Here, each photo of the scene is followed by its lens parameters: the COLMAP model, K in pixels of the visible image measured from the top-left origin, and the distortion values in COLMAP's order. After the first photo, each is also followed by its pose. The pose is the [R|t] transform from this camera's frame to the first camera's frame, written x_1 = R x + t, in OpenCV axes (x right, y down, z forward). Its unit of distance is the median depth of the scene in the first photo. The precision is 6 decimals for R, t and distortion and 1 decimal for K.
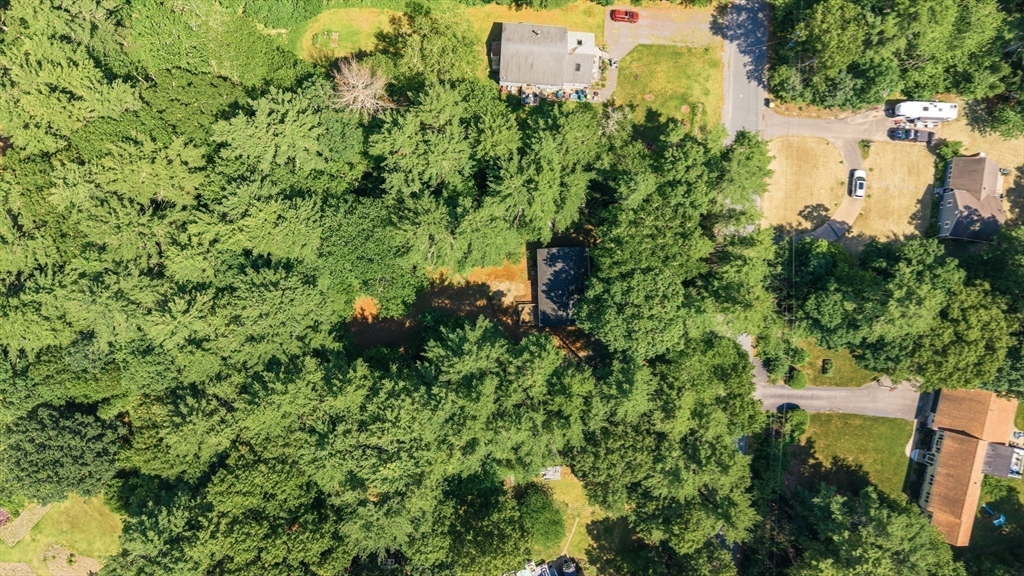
lens RADIAL K [[684.4, 0, 512.0], [0, 684.4, 288.0], [0, 0, 1]] dist [-0.002143, -0.002900]
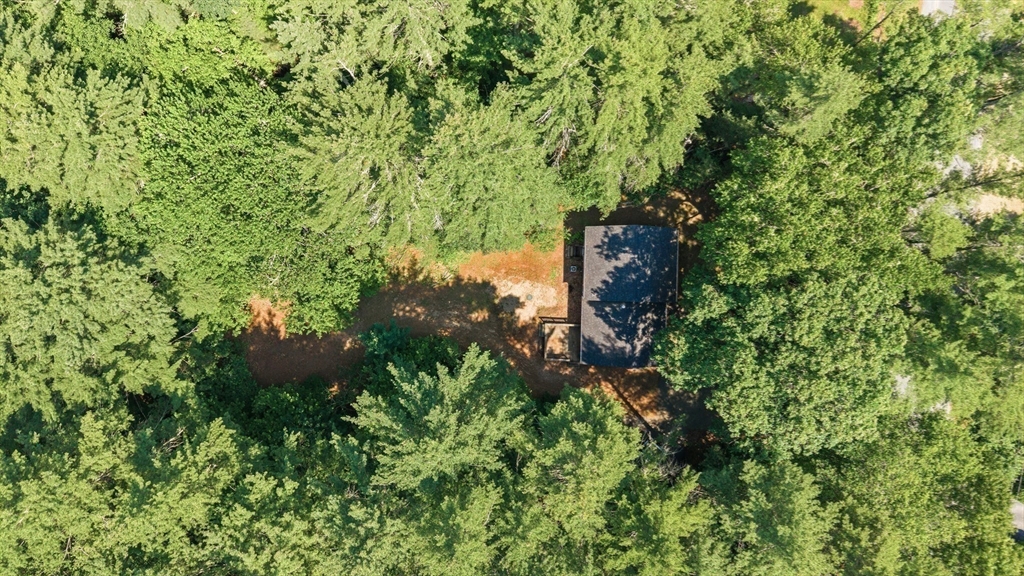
lens RADIAL K [[684.4, 0, 512.0], [0, 684.4, 288.0], [0, 0, 1]] dist [-0.002143, -0.002900]
pose [[0.997854, 0.063868, -0.014409, -0.013418], [-0.063944, 0.997941, -0.004939, -0.000552], [0.014064, 0.005849, 0.999884, 0.520116]]
